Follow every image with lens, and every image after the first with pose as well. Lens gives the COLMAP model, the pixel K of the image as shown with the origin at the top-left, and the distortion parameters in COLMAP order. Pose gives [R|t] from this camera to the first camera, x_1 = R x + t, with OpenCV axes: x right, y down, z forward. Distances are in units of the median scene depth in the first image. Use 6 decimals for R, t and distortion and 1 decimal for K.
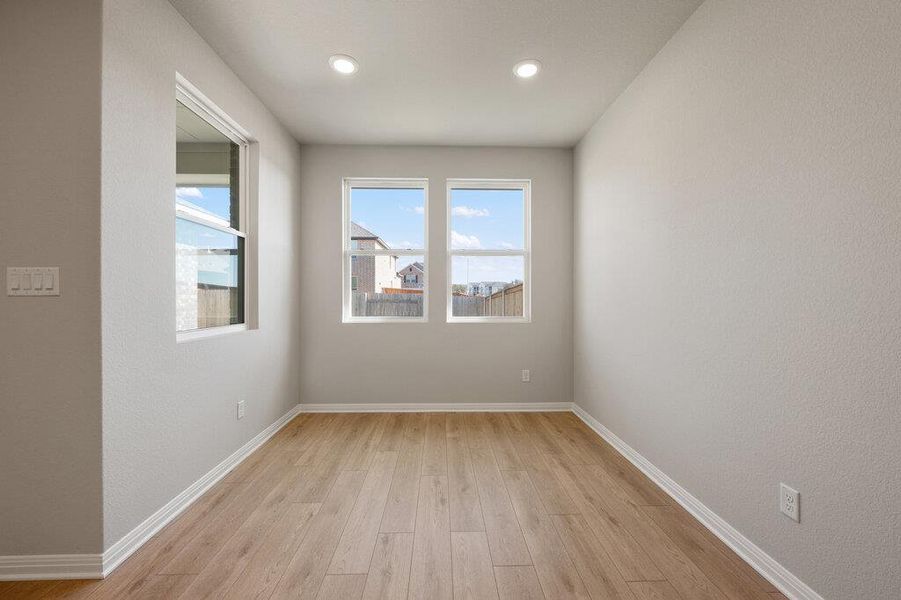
lens RADIAL K [[355.8, 0, 448.7], [0, 355.8, 297.5], [0, 0, 1]] dist [-0.002714, -0.000330]
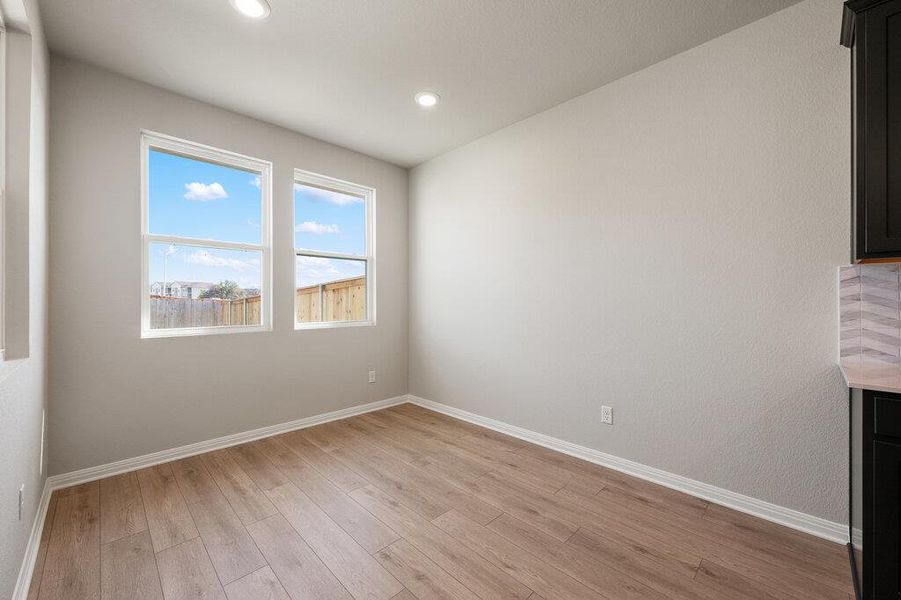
lens RADIAL K [[355.8, 0, 448.2], [0, 355.8, 301.1], [0, 0, 1]] dist [-0.002714, -0.000330]
pose [[0.733203, -0.002704, 0.680005, -0.403523], [0.002429, 0.999996, 0.001357, -0.002268], [-0.680006, 0.000657, 0.733206, 0.106924]]
